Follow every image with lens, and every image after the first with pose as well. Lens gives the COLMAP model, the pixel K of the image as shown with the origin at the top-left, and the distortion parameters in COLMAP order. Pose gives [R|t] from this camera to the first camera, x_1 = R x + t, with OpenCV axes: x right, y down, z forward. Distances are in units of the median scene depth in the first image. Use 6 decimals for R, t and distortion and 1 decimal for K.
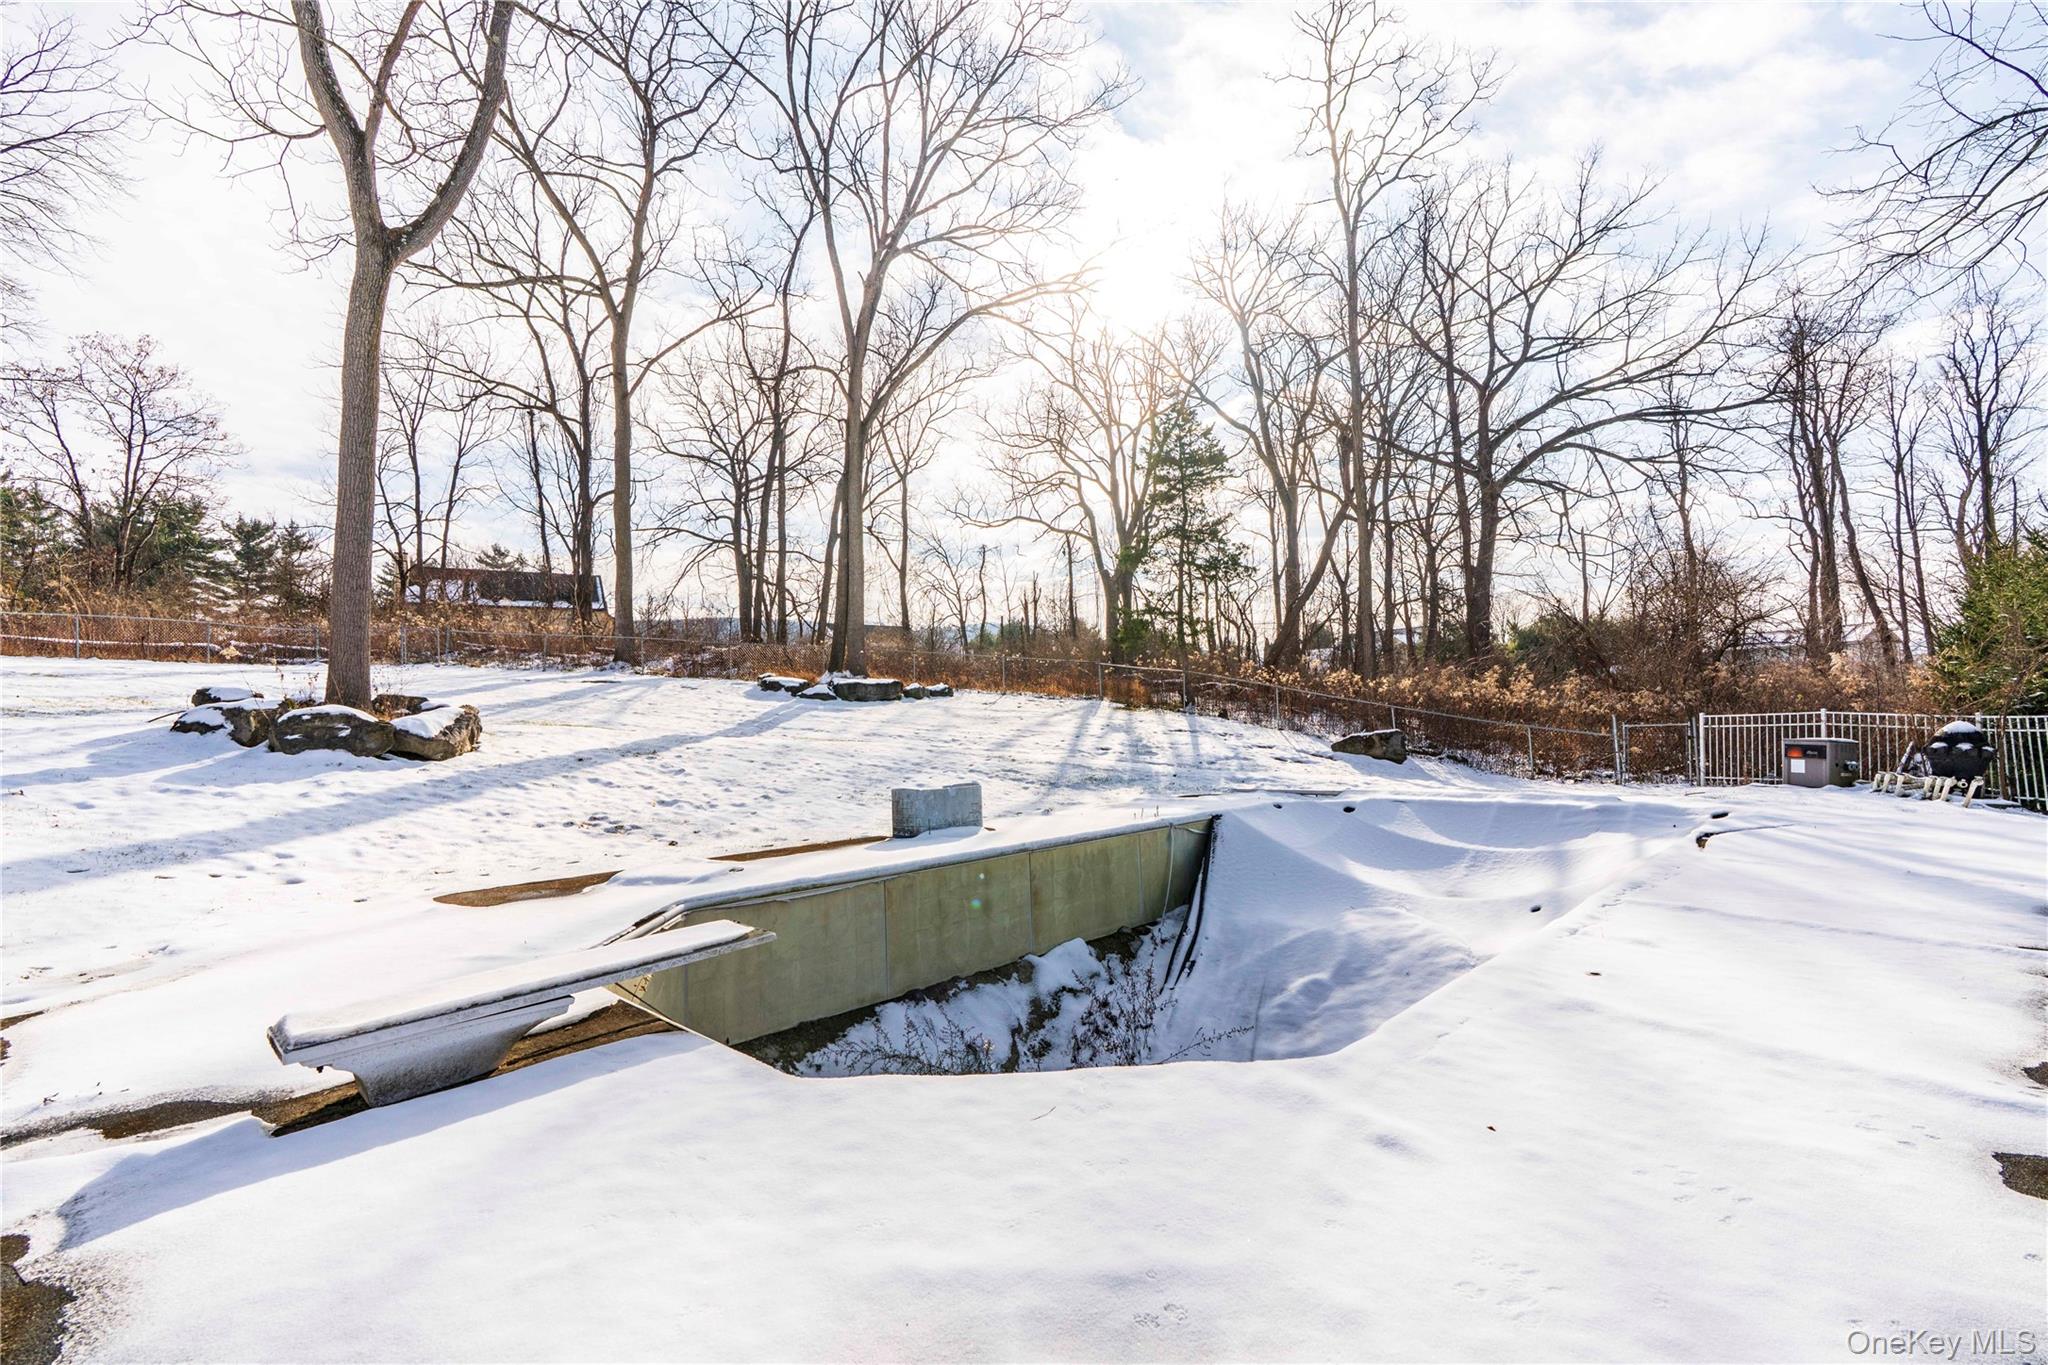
lens RADIAL K [[913.1, 0, 1027.8], [0, 913.1, 677.7], [0, 0, 1]] dist [-0.014987, 0.007490]
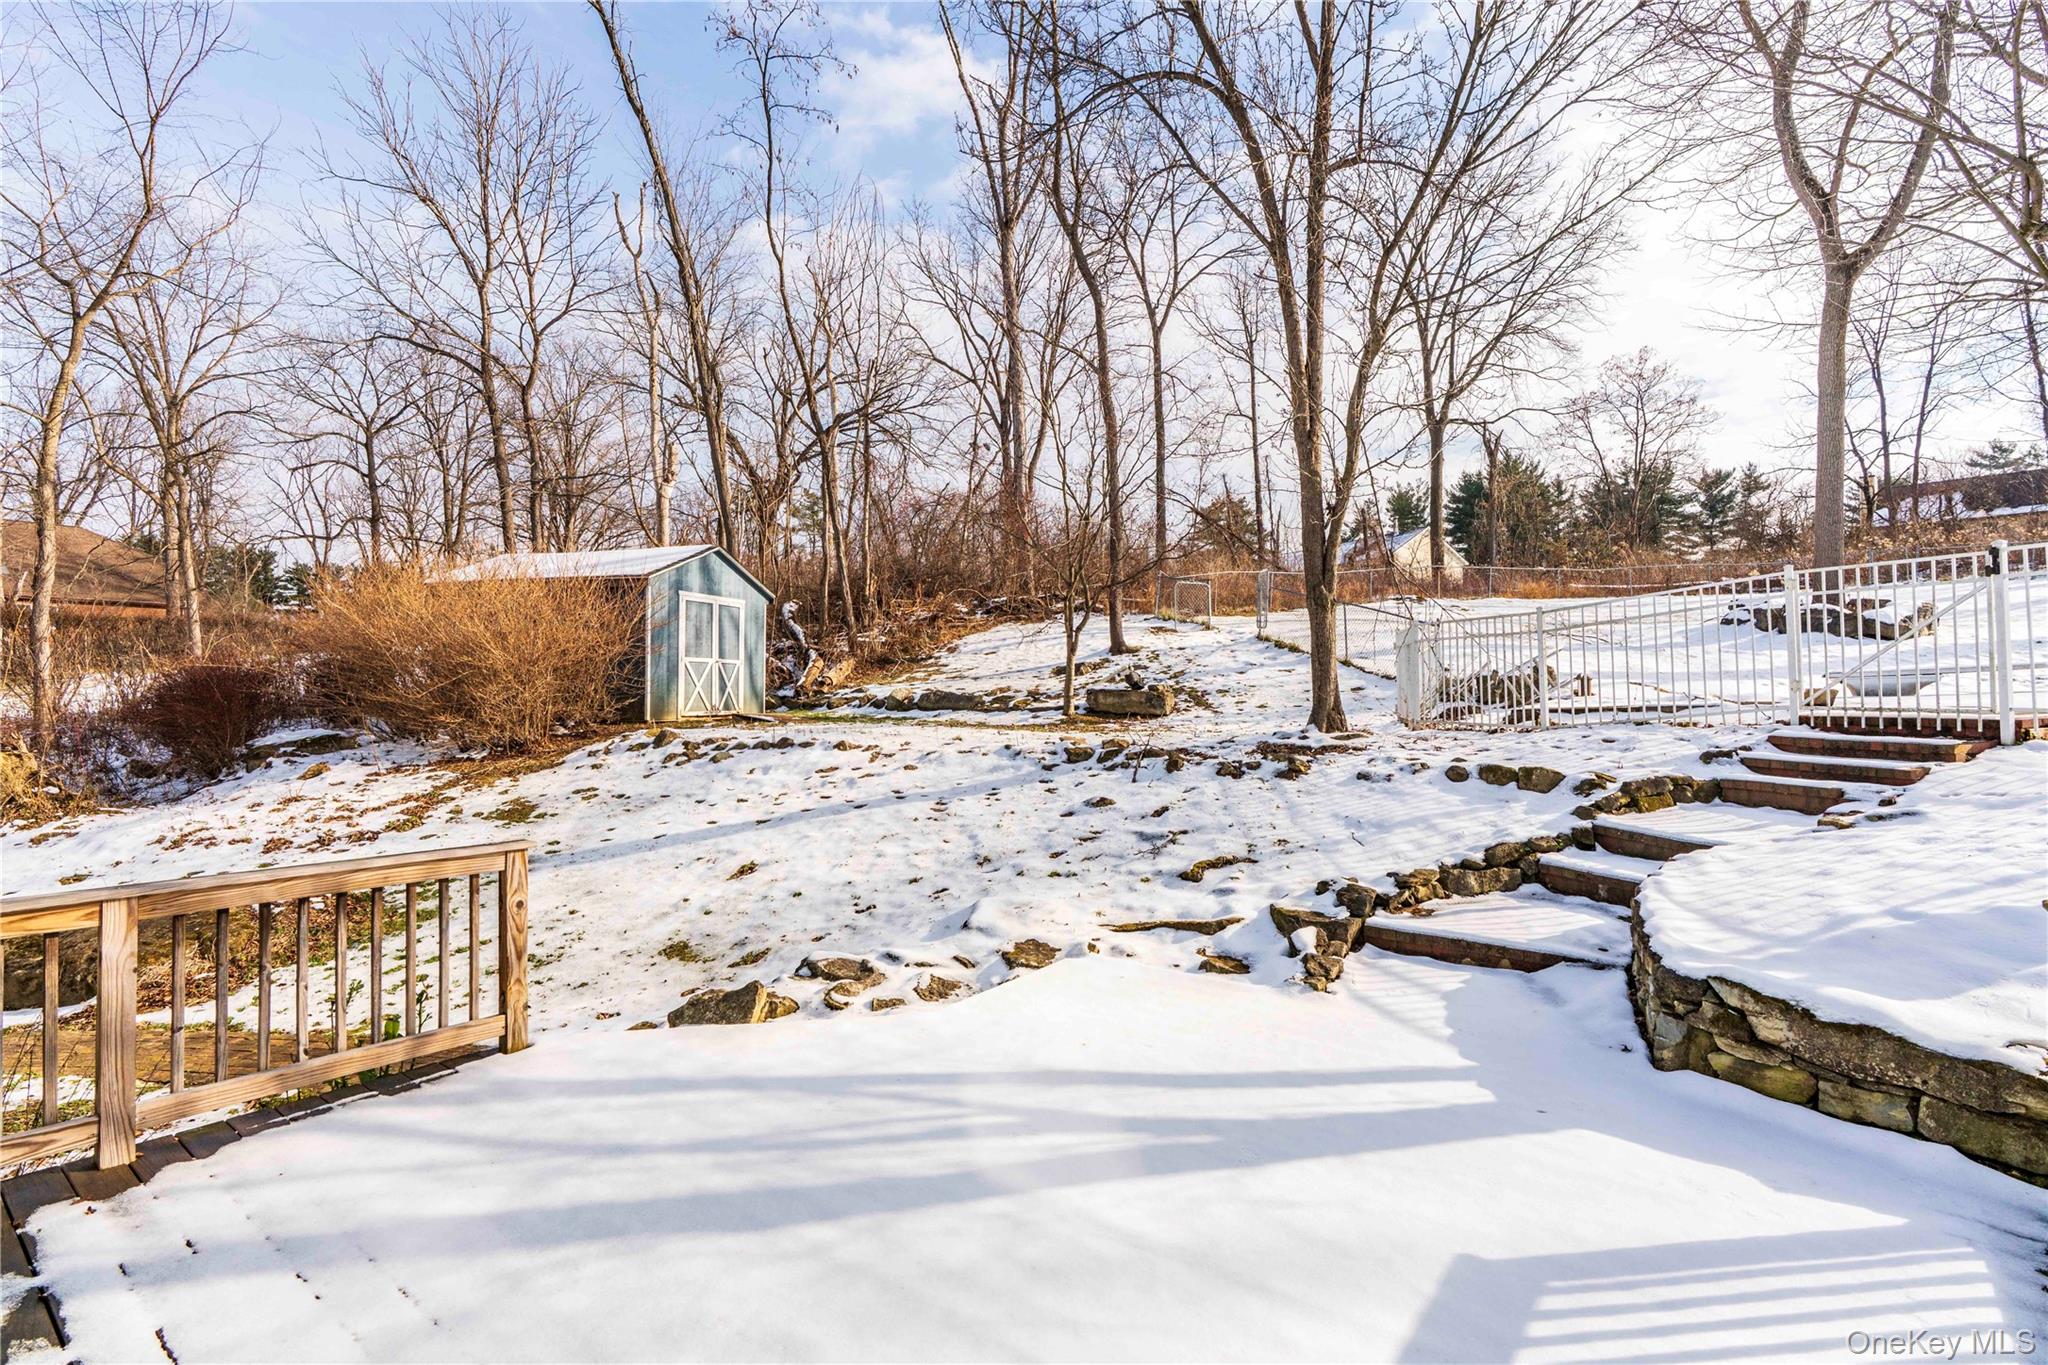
lens RADIAL K [[970.1, 0, 1024.0], [0, 970.1, 682.5], [0, 0, 1]] dist [-0.002868, -0.000188]
pose [[0.245394, 0.014506, -0.969315, 0.115616], [0.047350, 0.998515, 0.026930, 0.013738], [0.968266, -0.052505, 0.244343, -0.167061]]
